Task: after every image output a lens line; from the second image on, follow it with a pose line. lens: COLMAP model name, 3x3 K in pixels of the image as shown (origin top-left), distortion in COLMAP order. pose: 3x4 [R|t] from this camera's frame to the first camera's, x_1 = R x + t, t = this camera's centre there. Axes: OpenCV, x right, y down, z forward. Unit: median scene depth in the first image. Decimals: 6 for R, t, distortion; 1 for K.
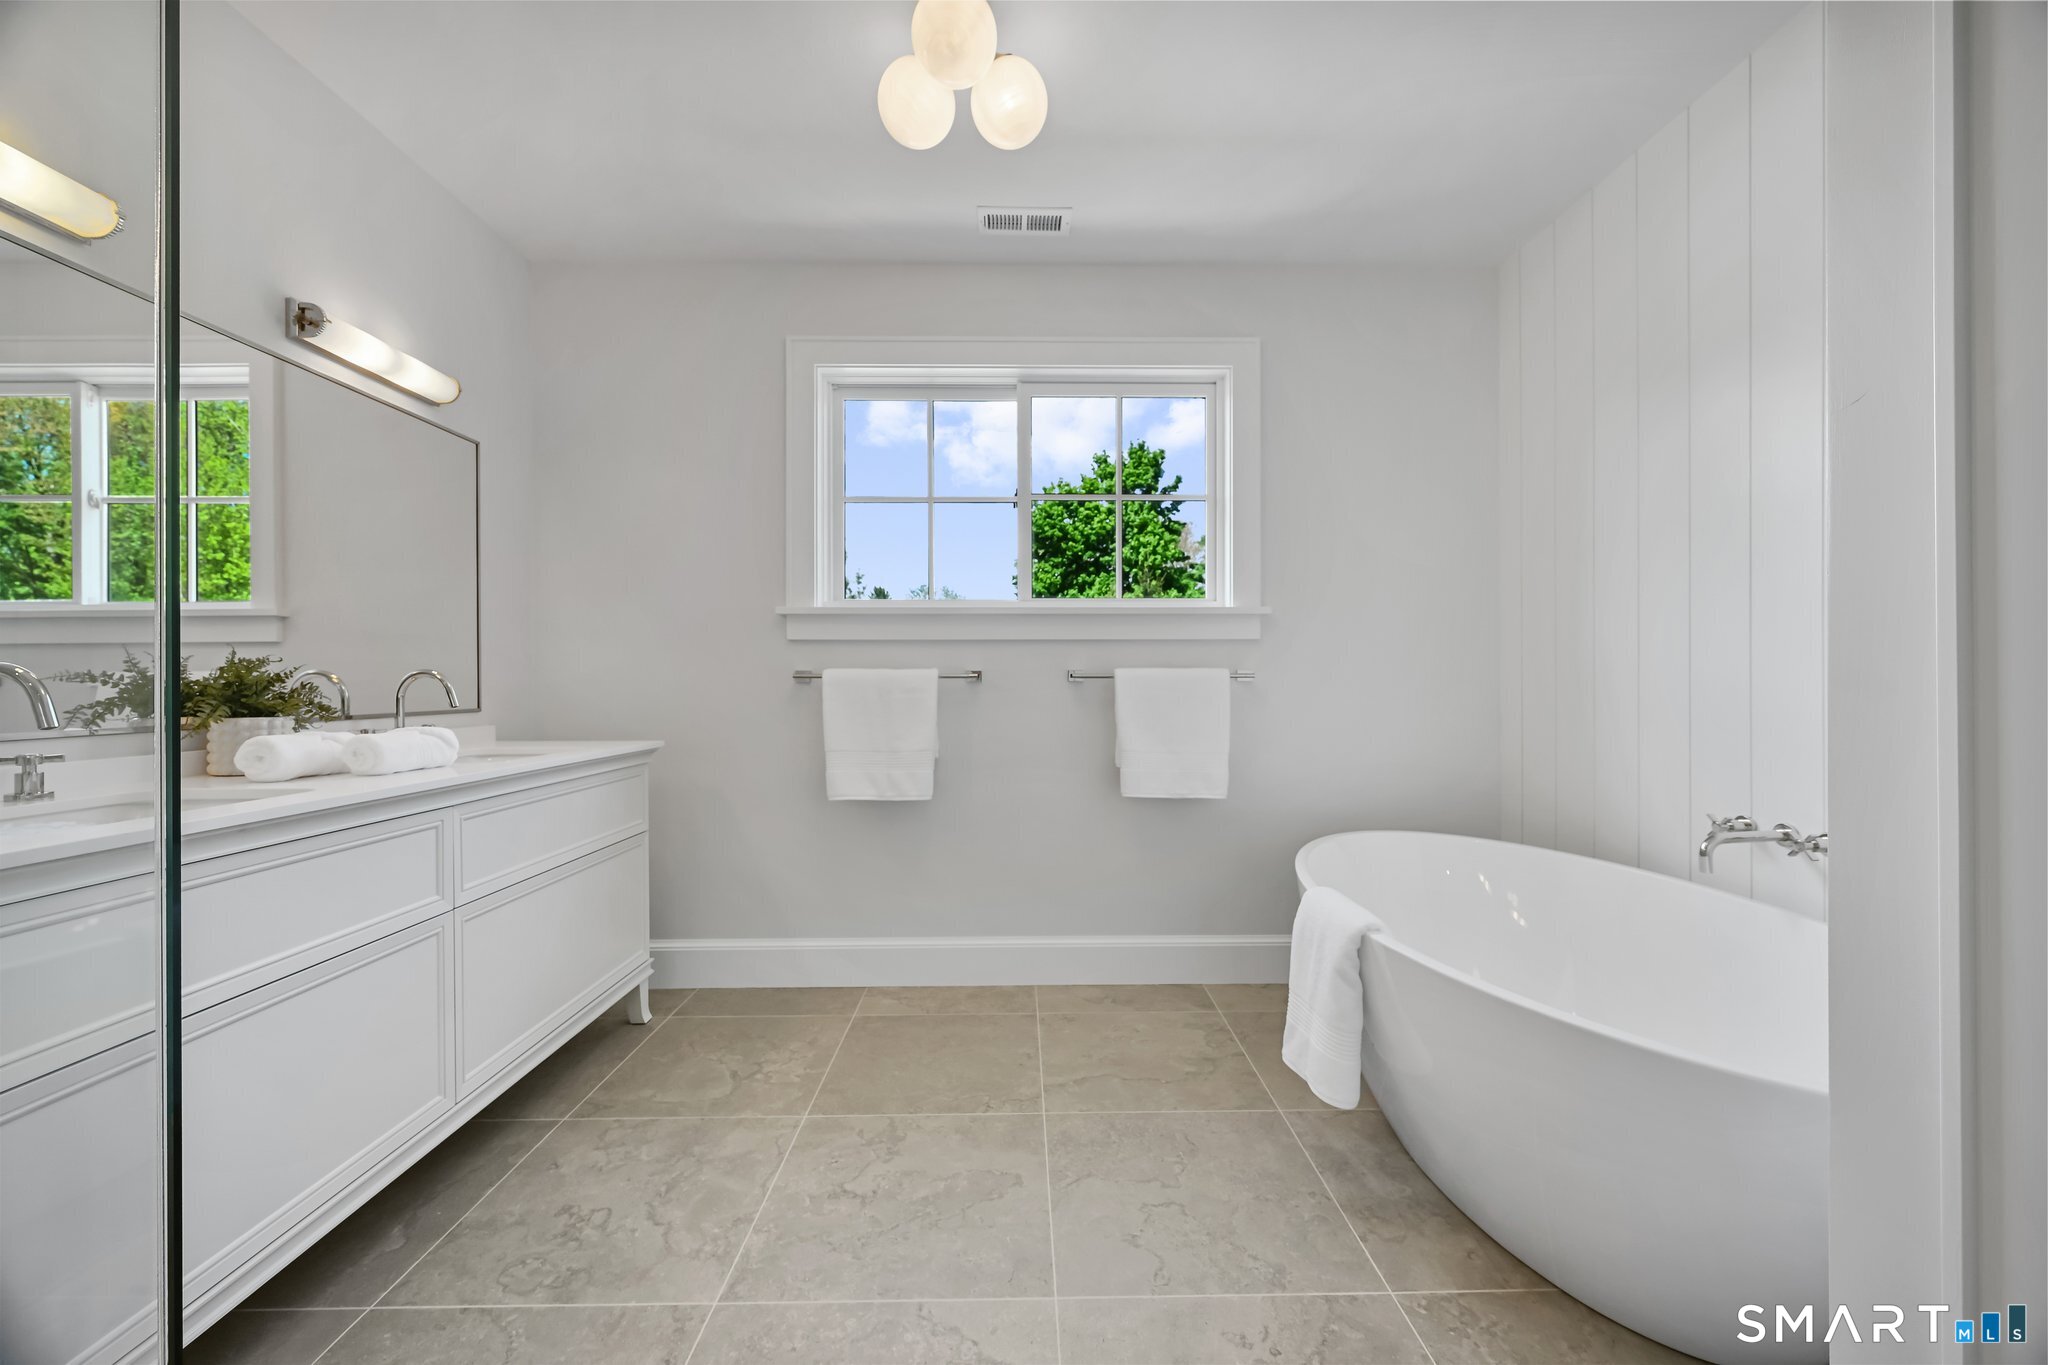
lens RADIAL K [[779.5, 0, 1024.0], [0, 779.5, 682.5], [0, 0, 1]] dist [-0.002446, -0.000433]
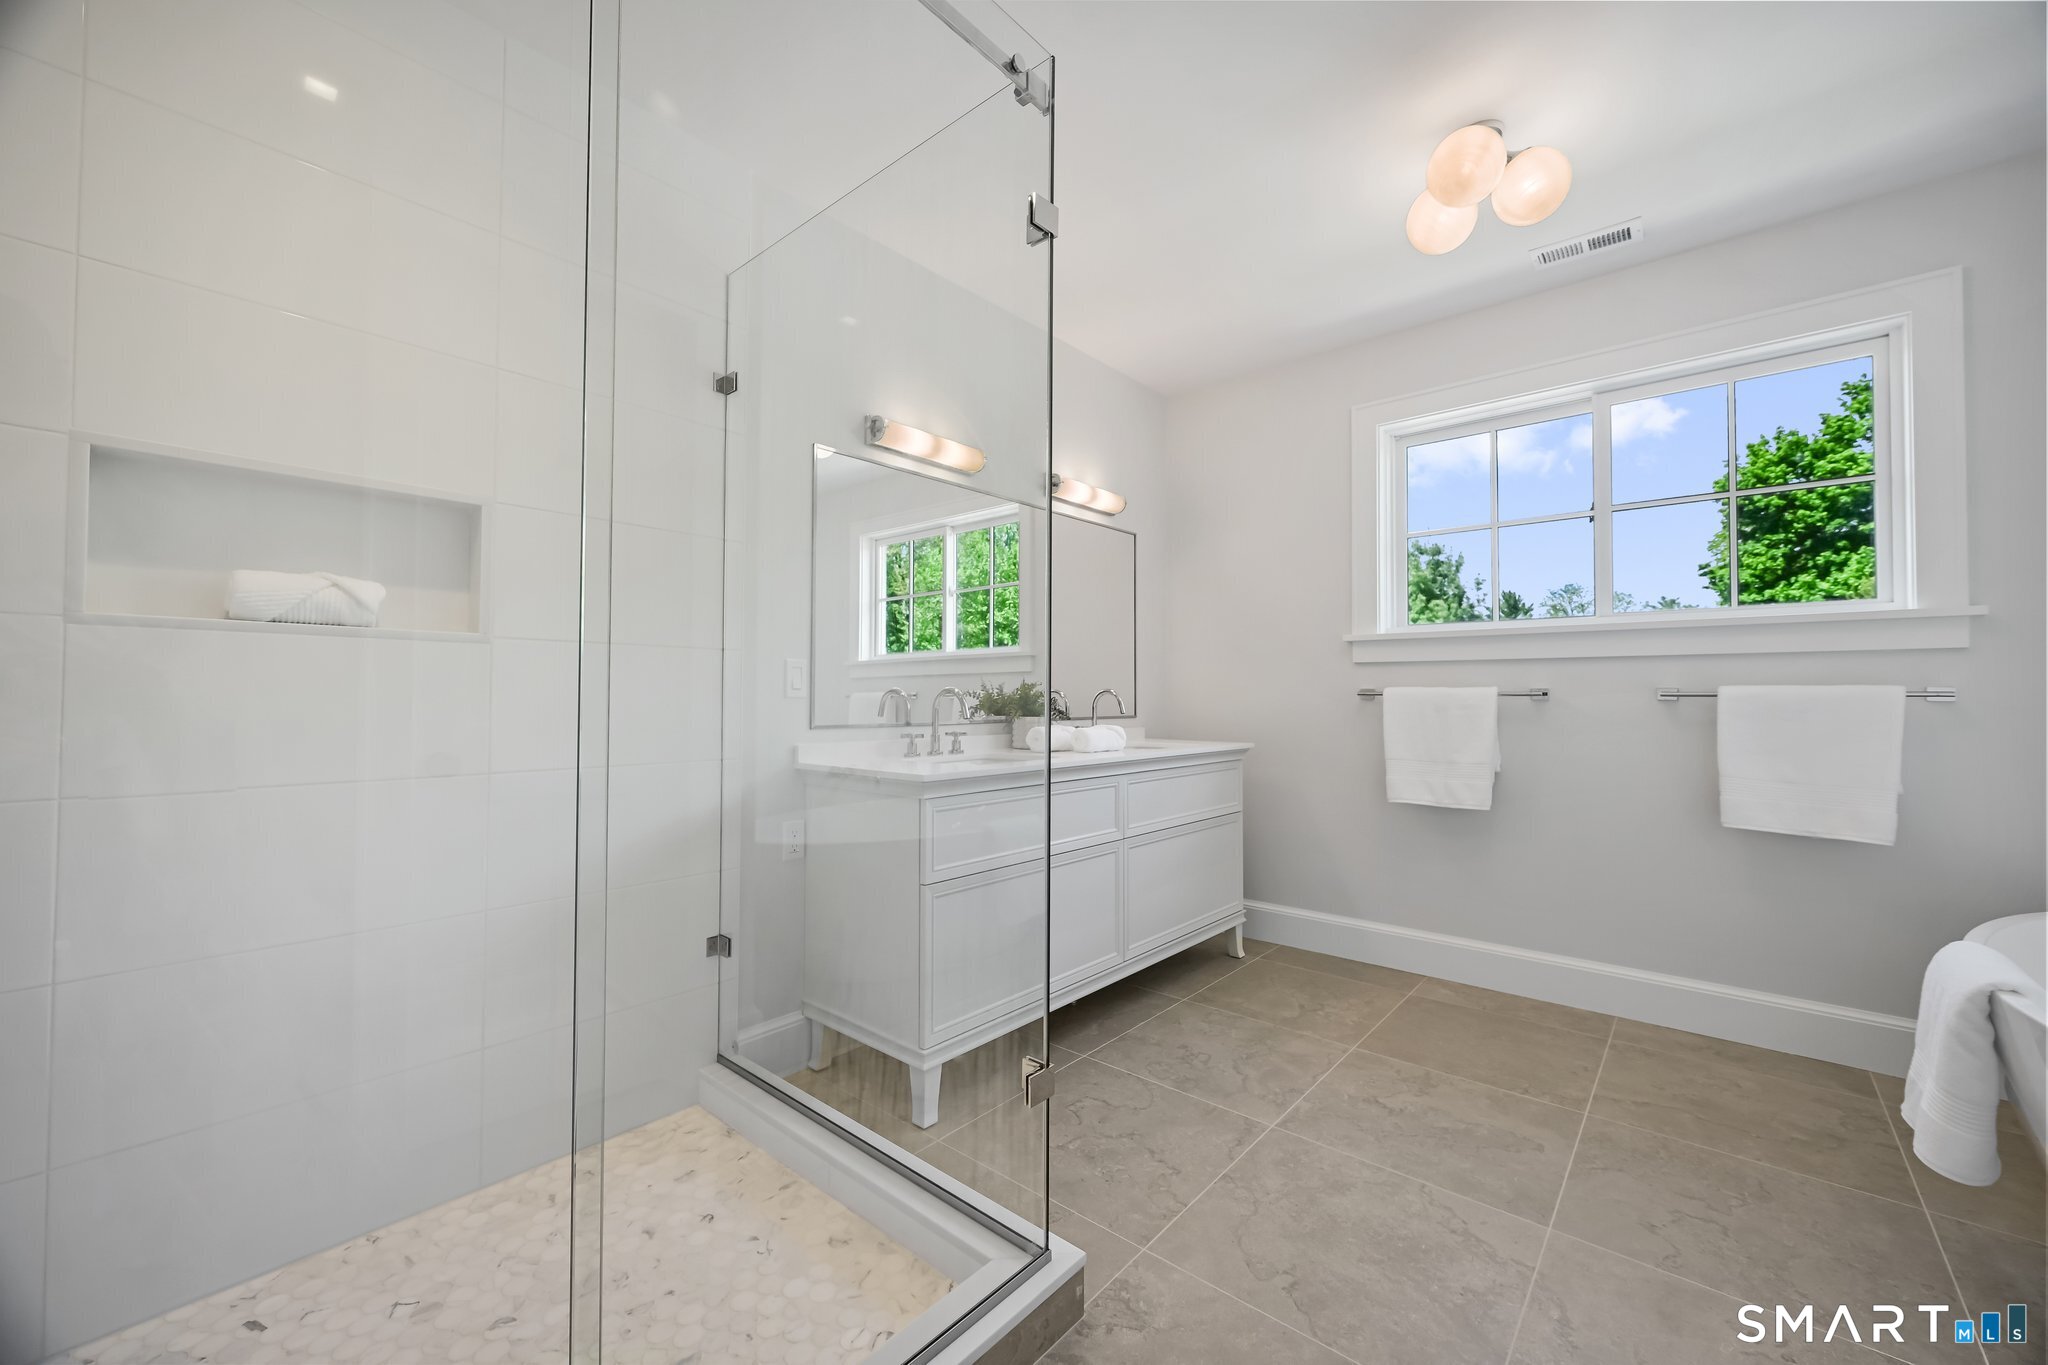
lens RADIAL K [[796.6, 0, 1024.0], [0, 796.6, 682.5], [0, 0, 1]] dist [0.000303, 0.000146]
pose [[0.737060, -0.007730, -0.675783, 0.162890], [-0.006538, 0.999806, -0.018568, 0.000631], [0.675796, 0.018104, 0.736866, -0.253593]]
